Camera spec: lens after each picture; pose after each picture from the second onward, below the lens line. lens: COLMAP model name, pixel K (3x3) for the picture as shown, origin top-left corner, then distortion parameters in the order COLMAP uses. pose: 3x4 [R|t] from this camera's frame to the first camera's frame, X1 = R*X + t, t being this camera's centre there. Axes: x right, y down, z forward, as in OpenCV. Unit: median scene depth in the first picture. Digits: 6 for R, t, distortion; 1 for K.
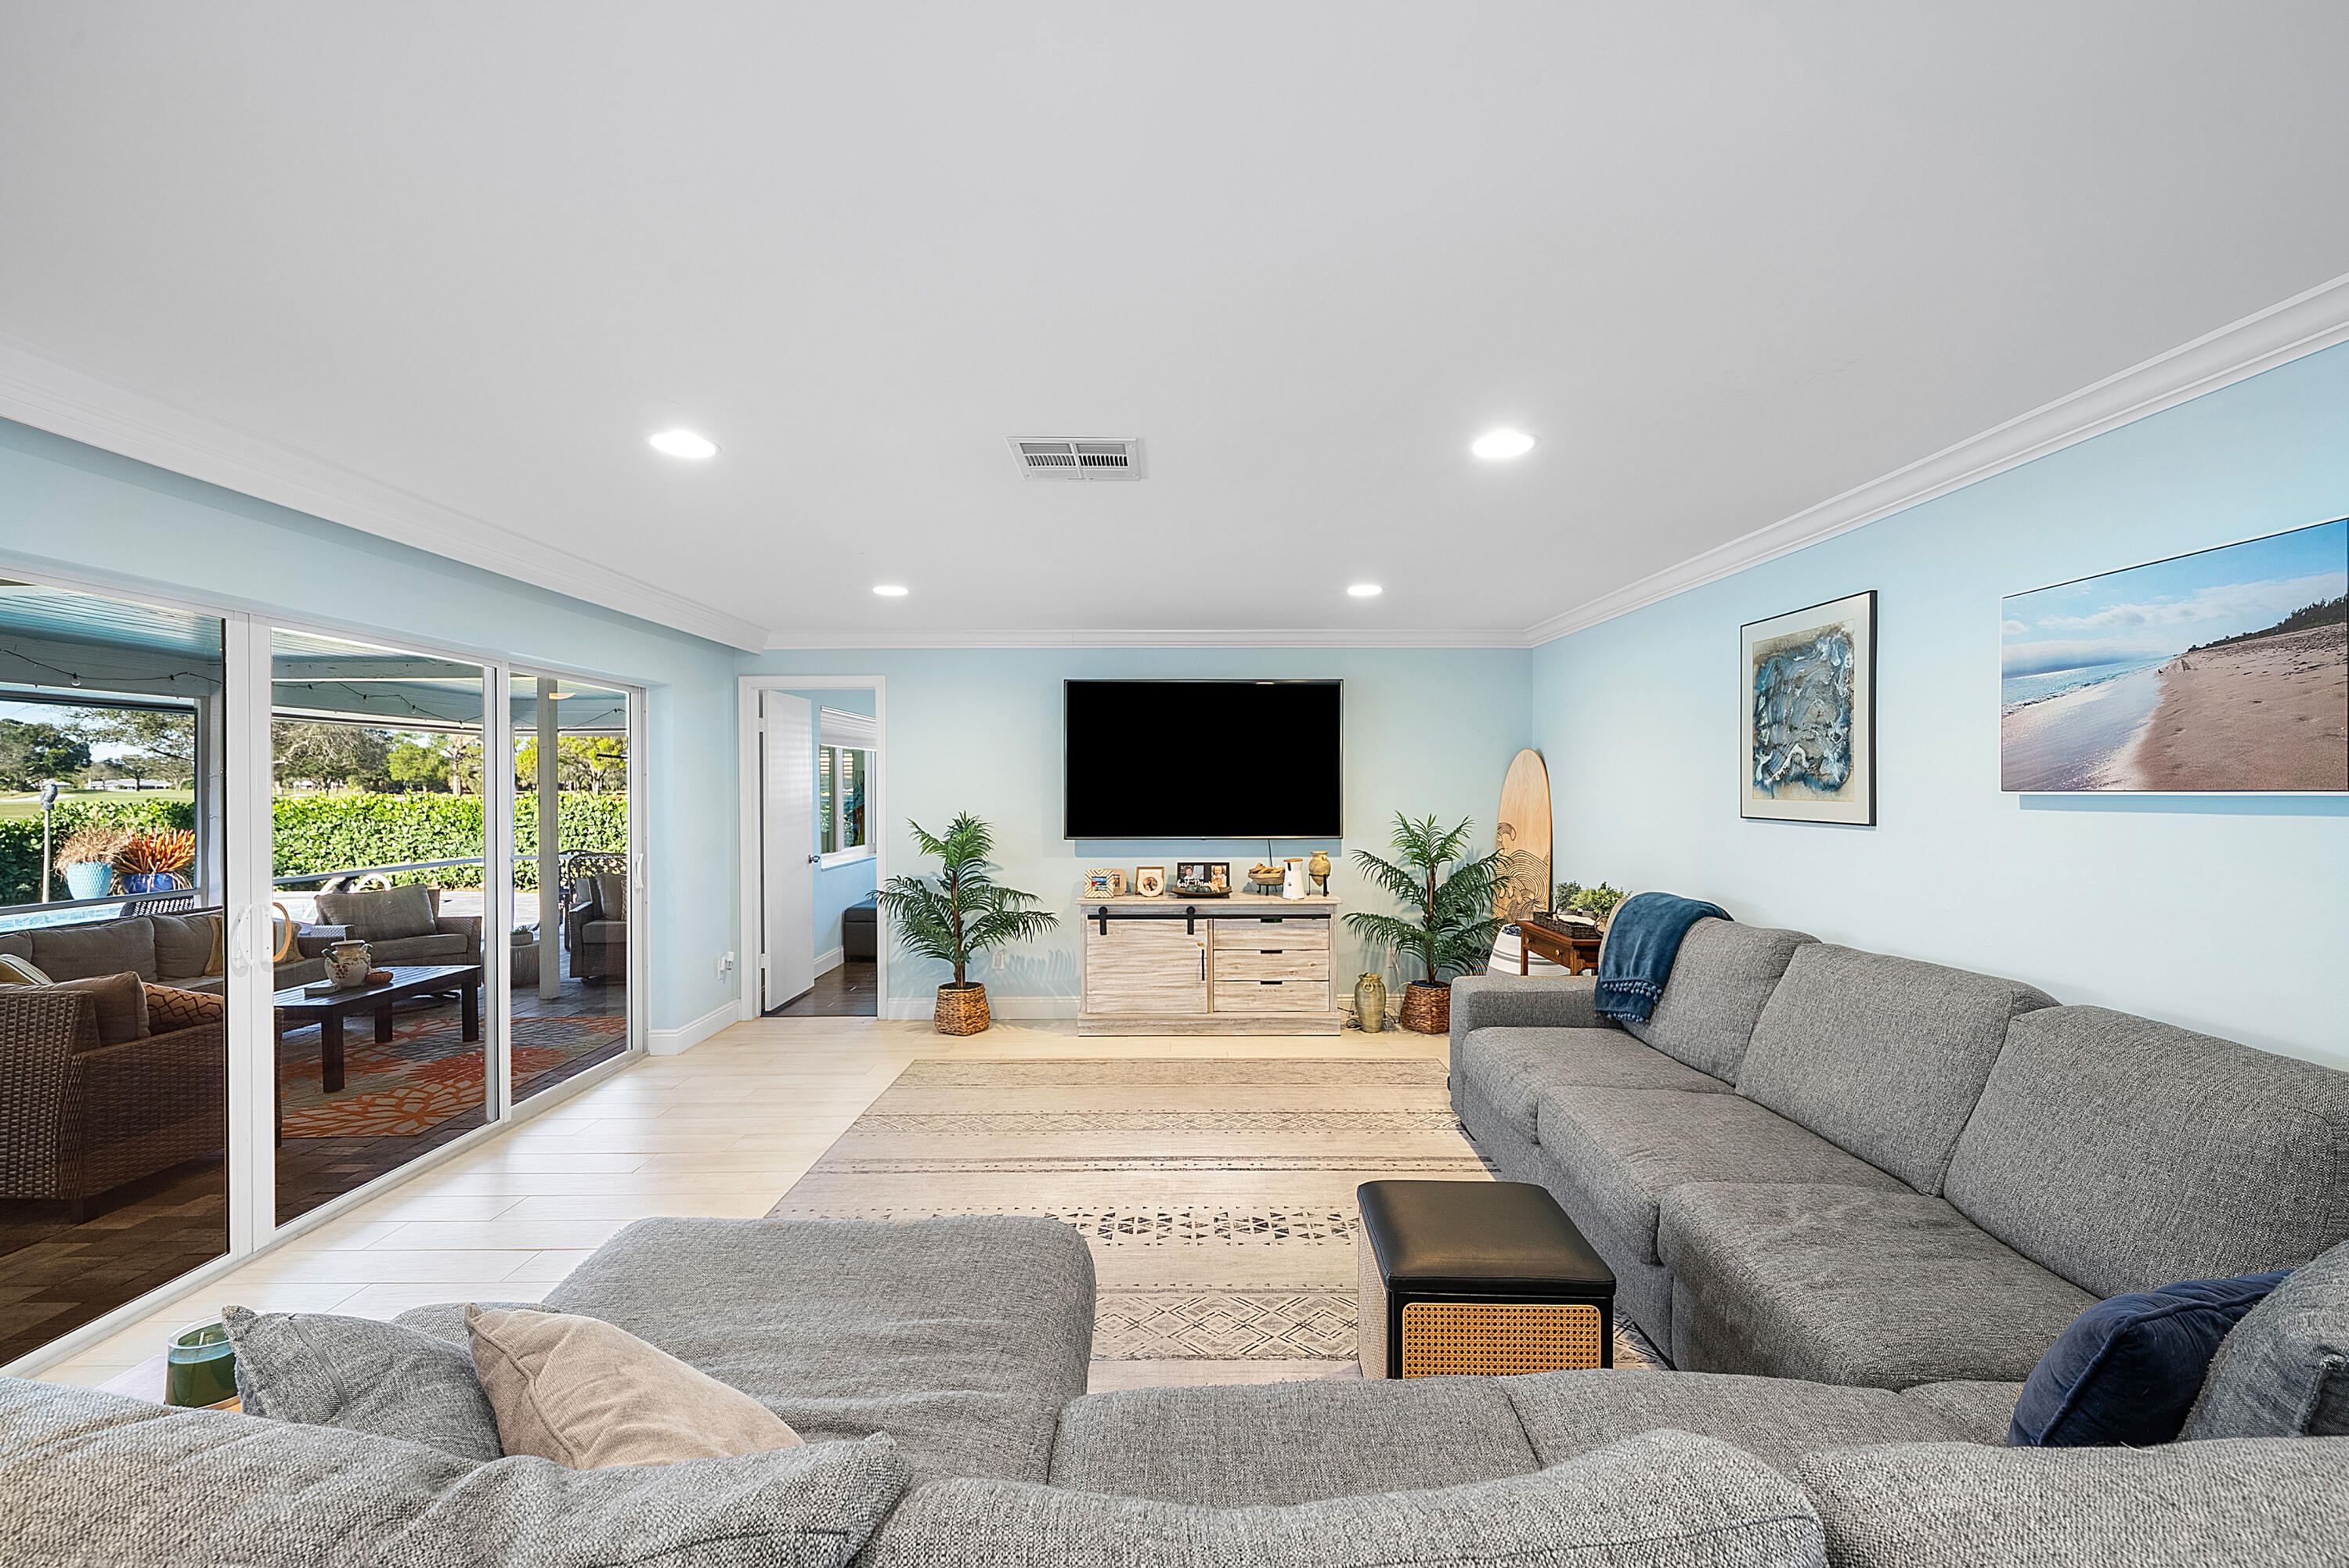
lens RADIAL K [[966.0, 0, 1135.3], [0, 966.0, 793.3], [0, 0, 1]] dist [0.000034, 0.000212]
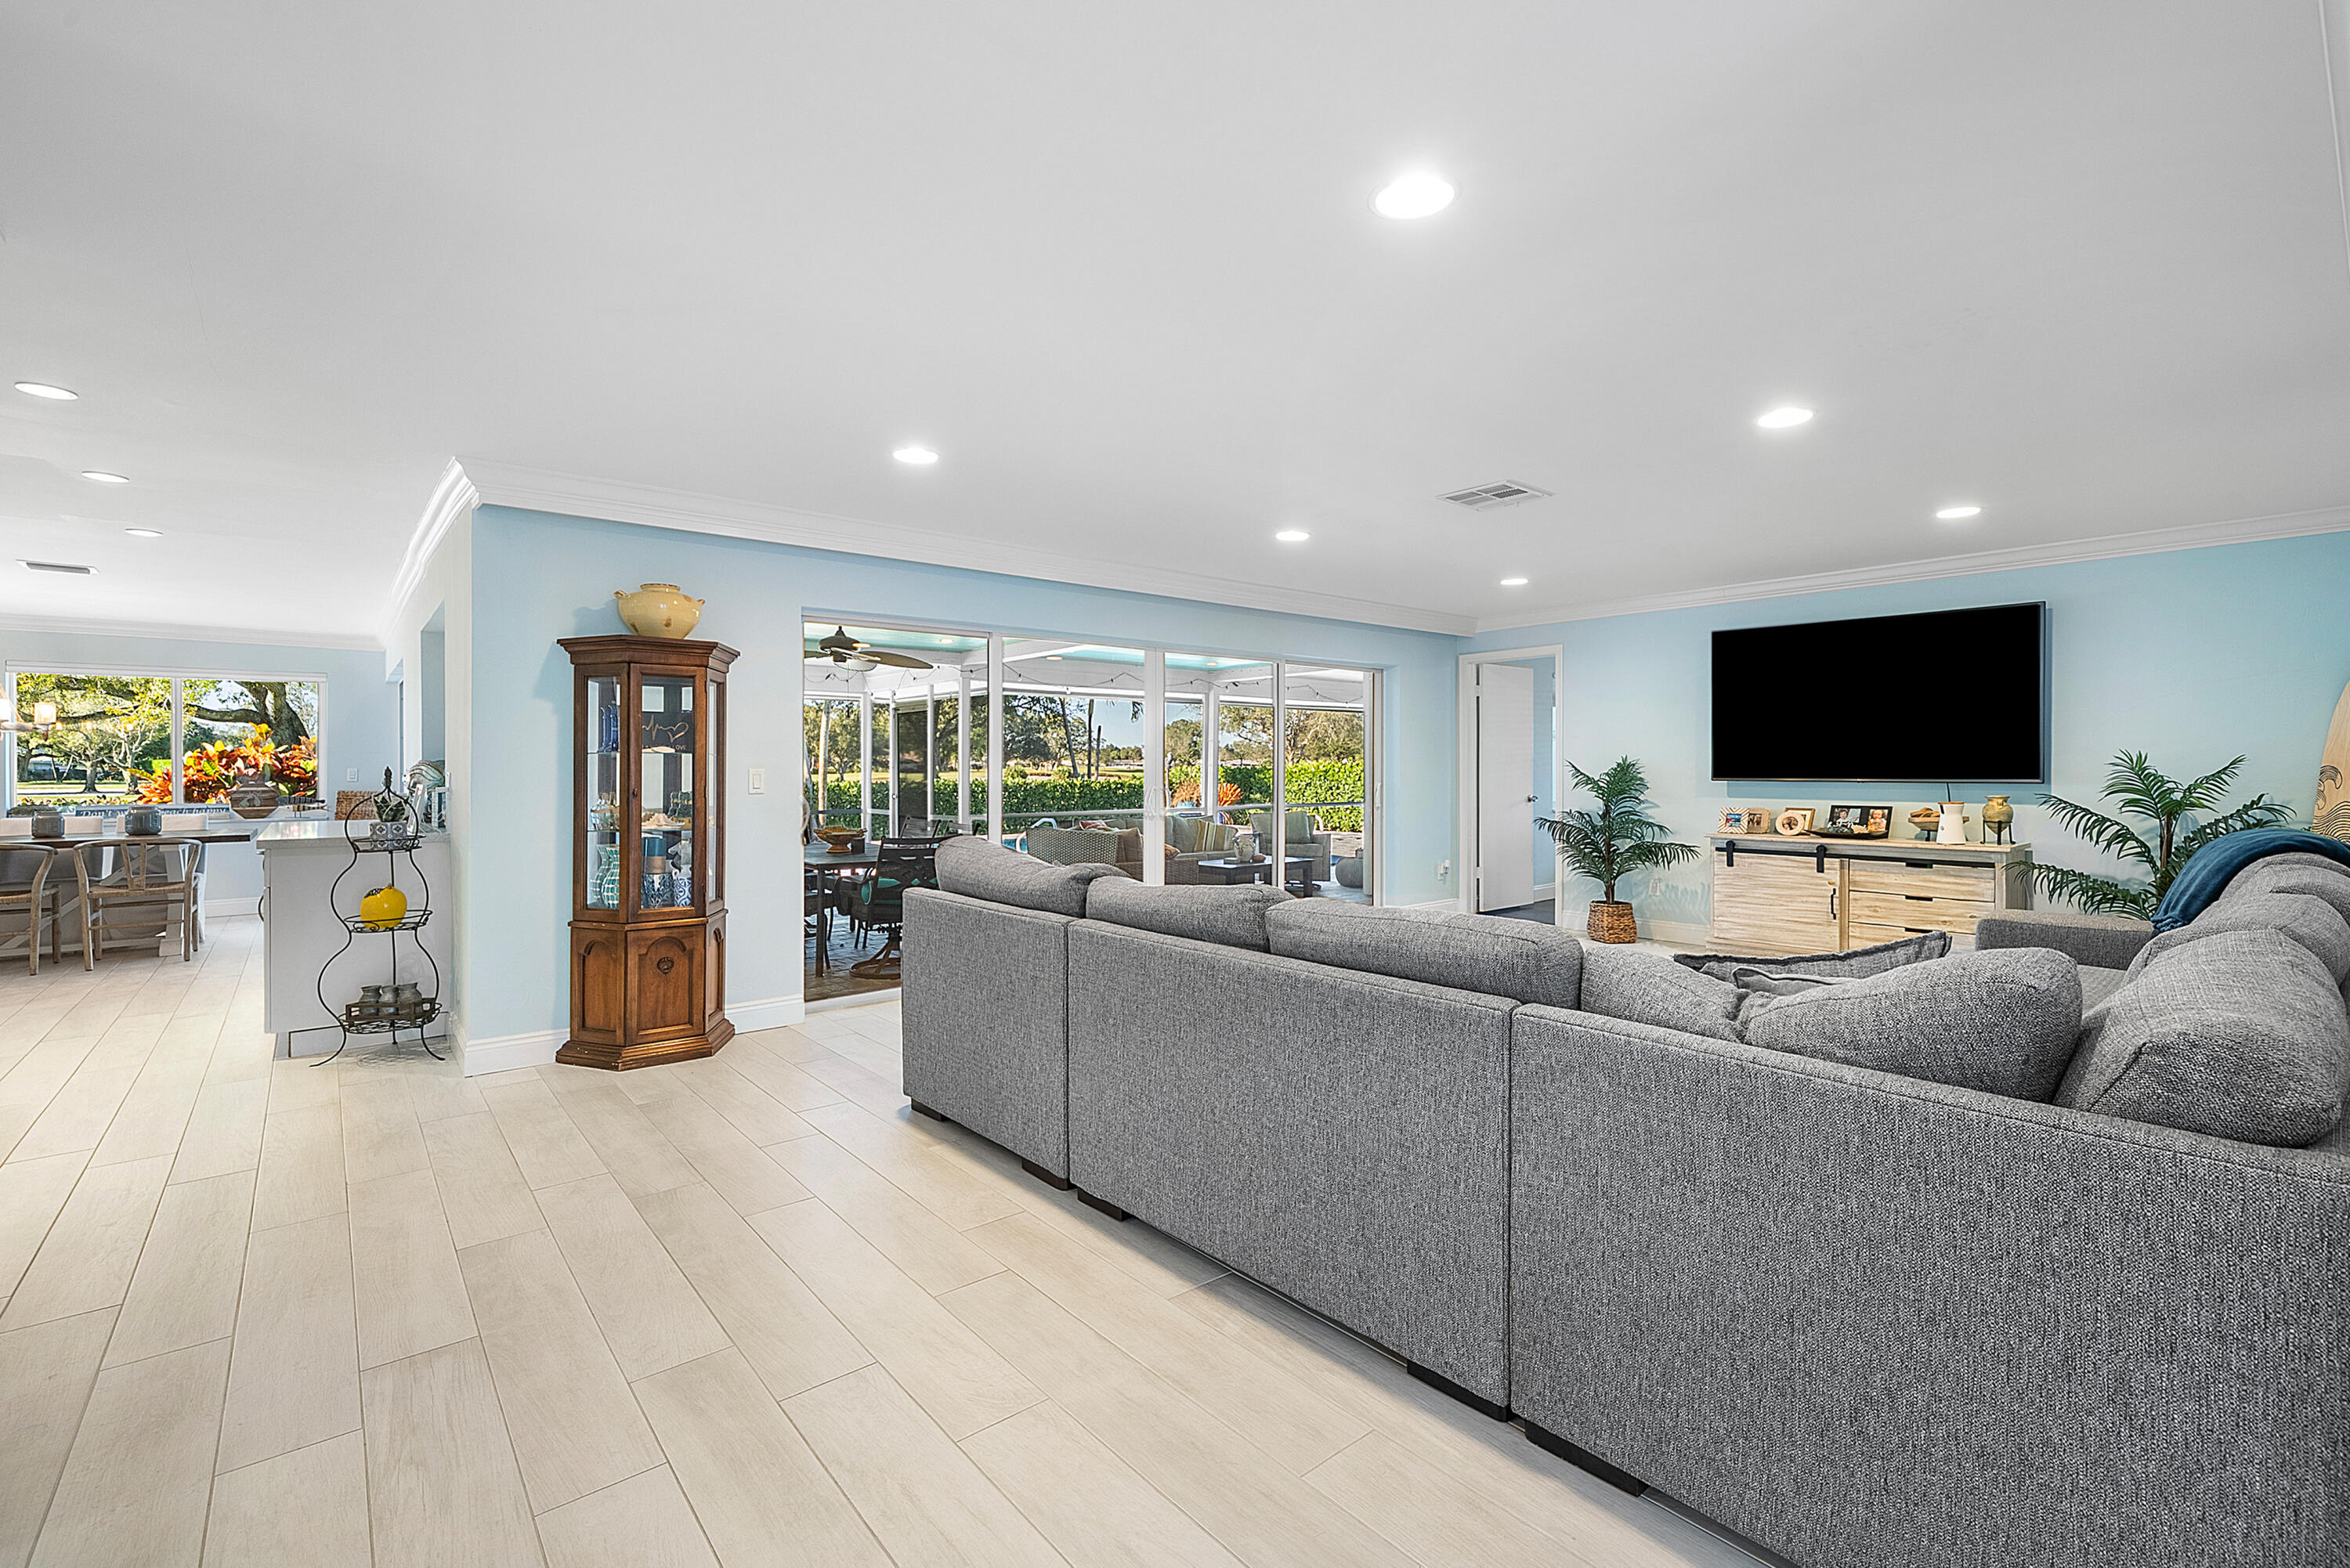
lens RADIAL K [[998.5, 0, 1175.0], [0, 998.5, 784.0], [0, 0, 1]] dist [-0.002892, -0.000806]
pose [[0.640968, 0.015120, -0.767418, 0.411198], [-0.007106, 0.999880, 0.013764, 0.041873], [0.767534, -0.003369, 0.640999, -0.187043]]
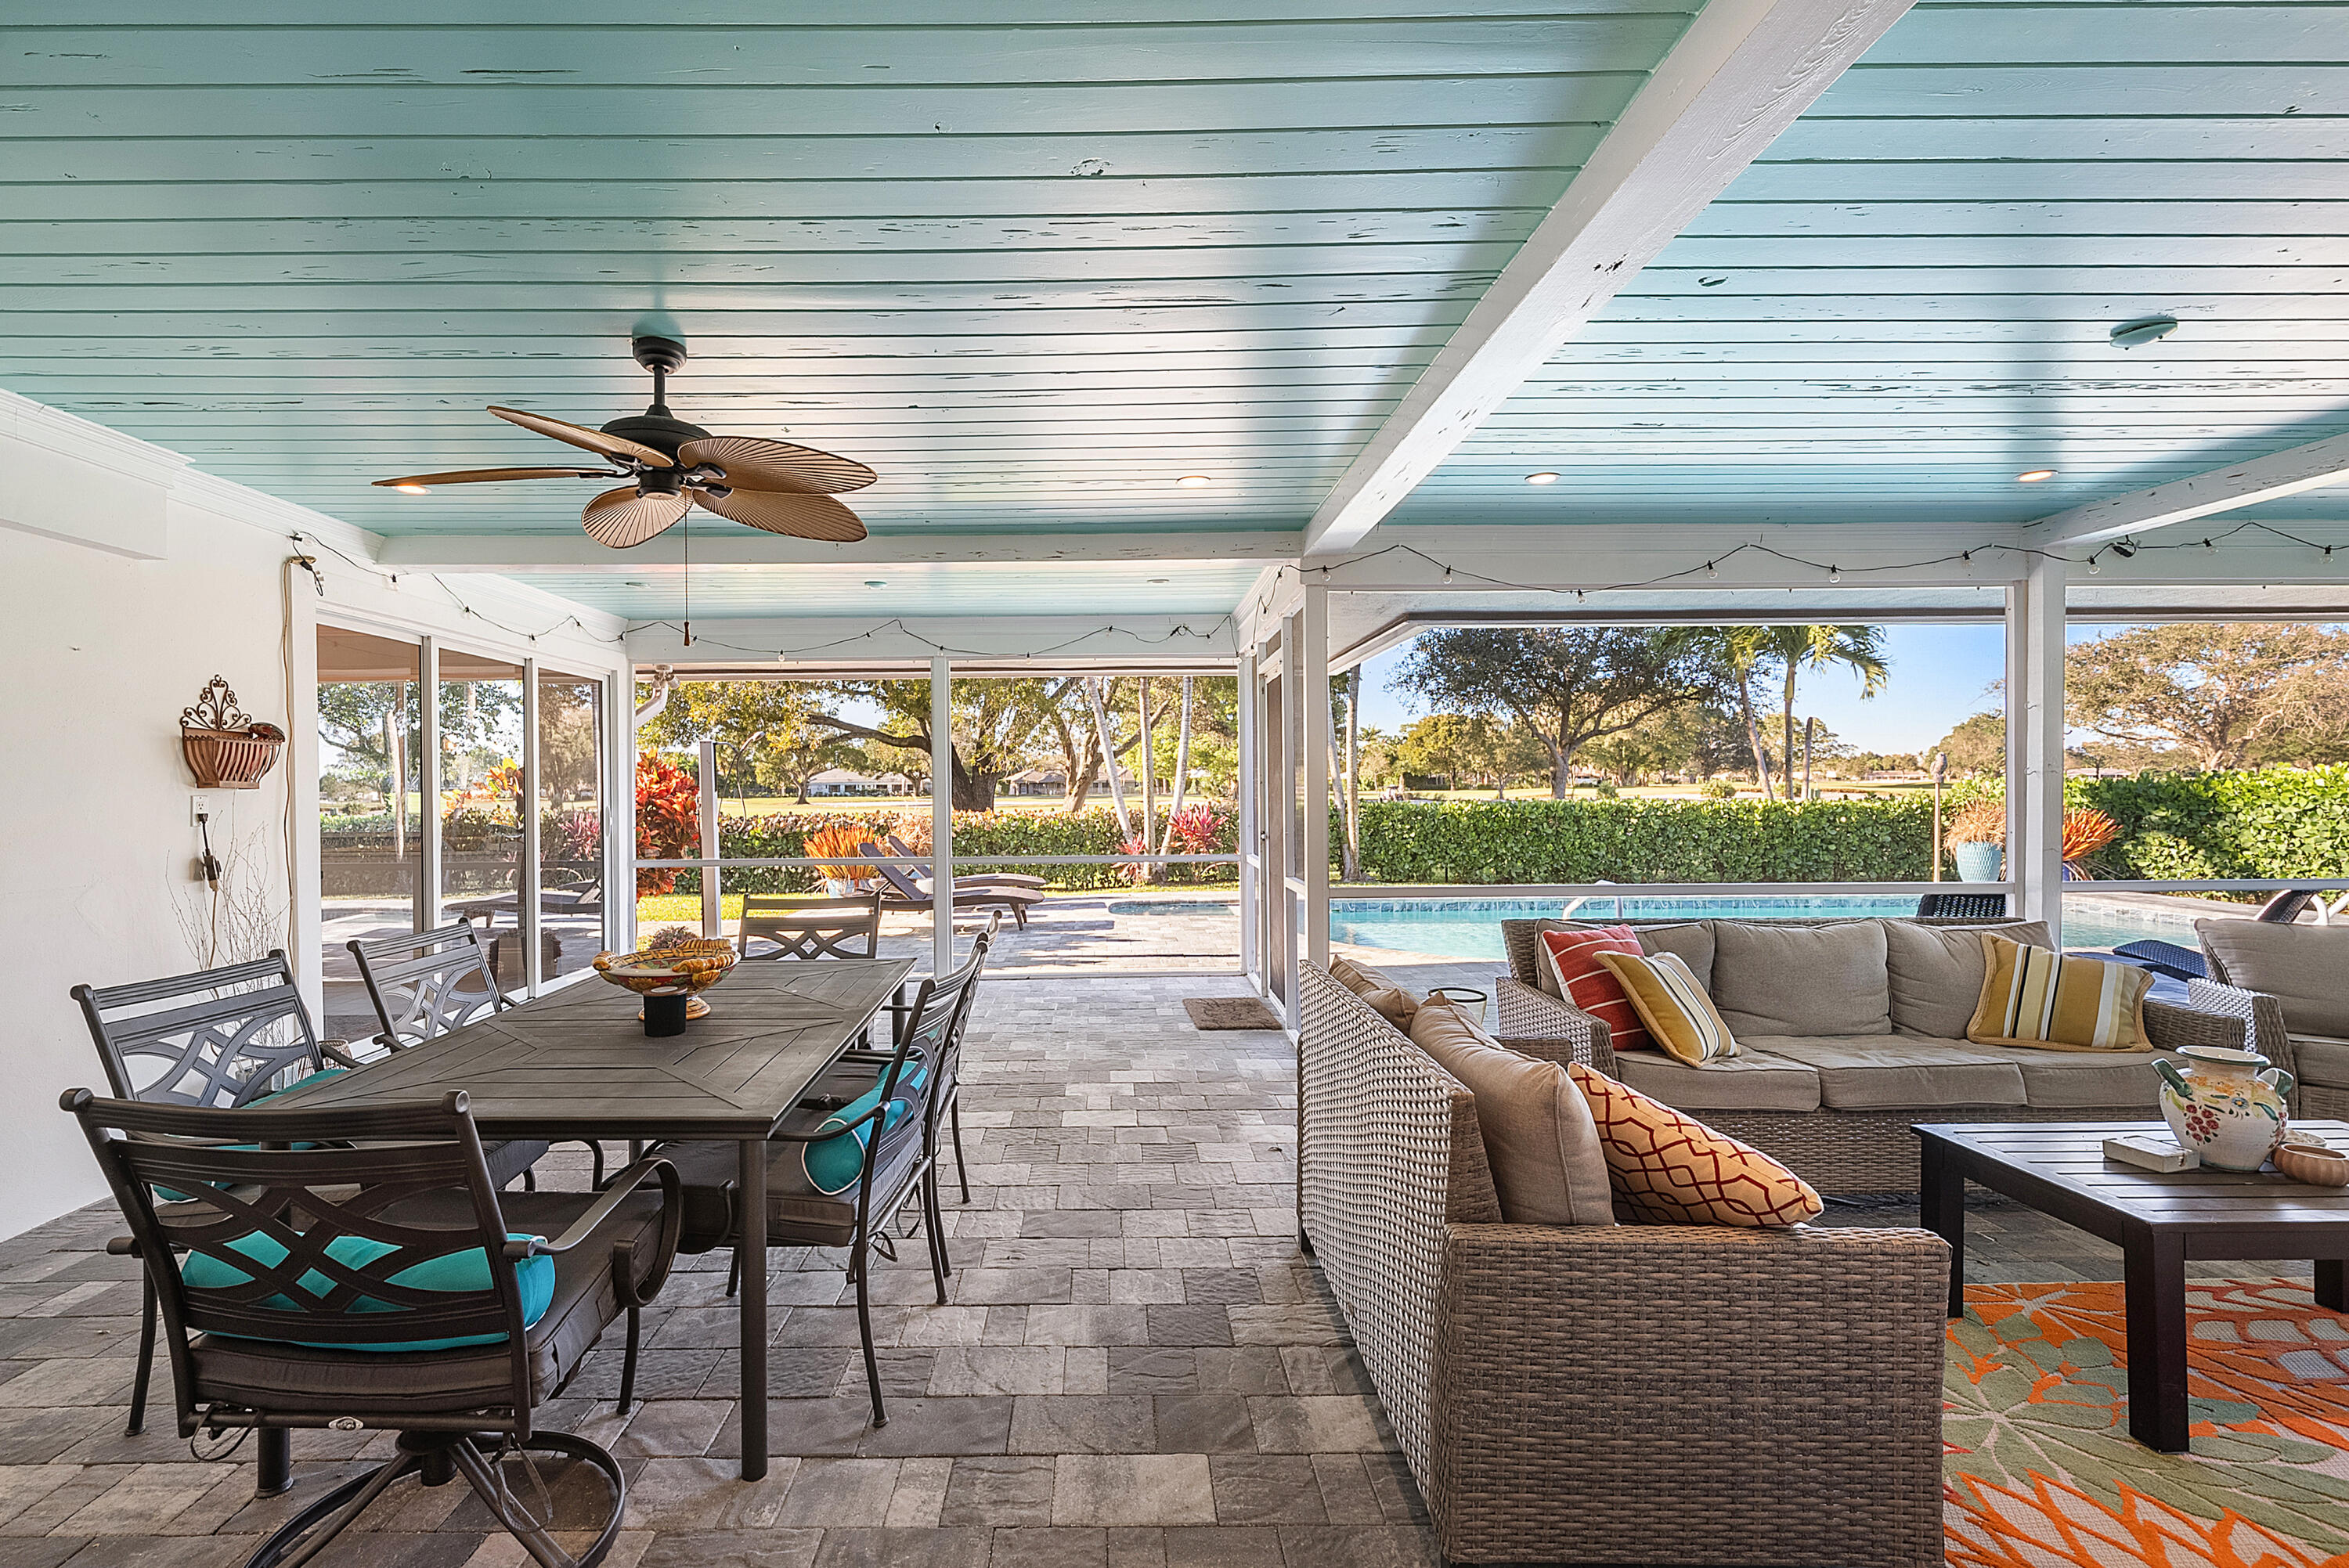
lens RADIAL K [[998.1, 0, 1174.5], [0, 998.1, 784.0], [0, 0, 1]] dist [-0.002892, -0.000806]
pose [[0.014726, -0.000031, -0.999892, -0.398448], [-0.000844, 1.000000, -0.000044, 0.040873], [0.999891, 0.000845, 0.014726, 0.544099]]
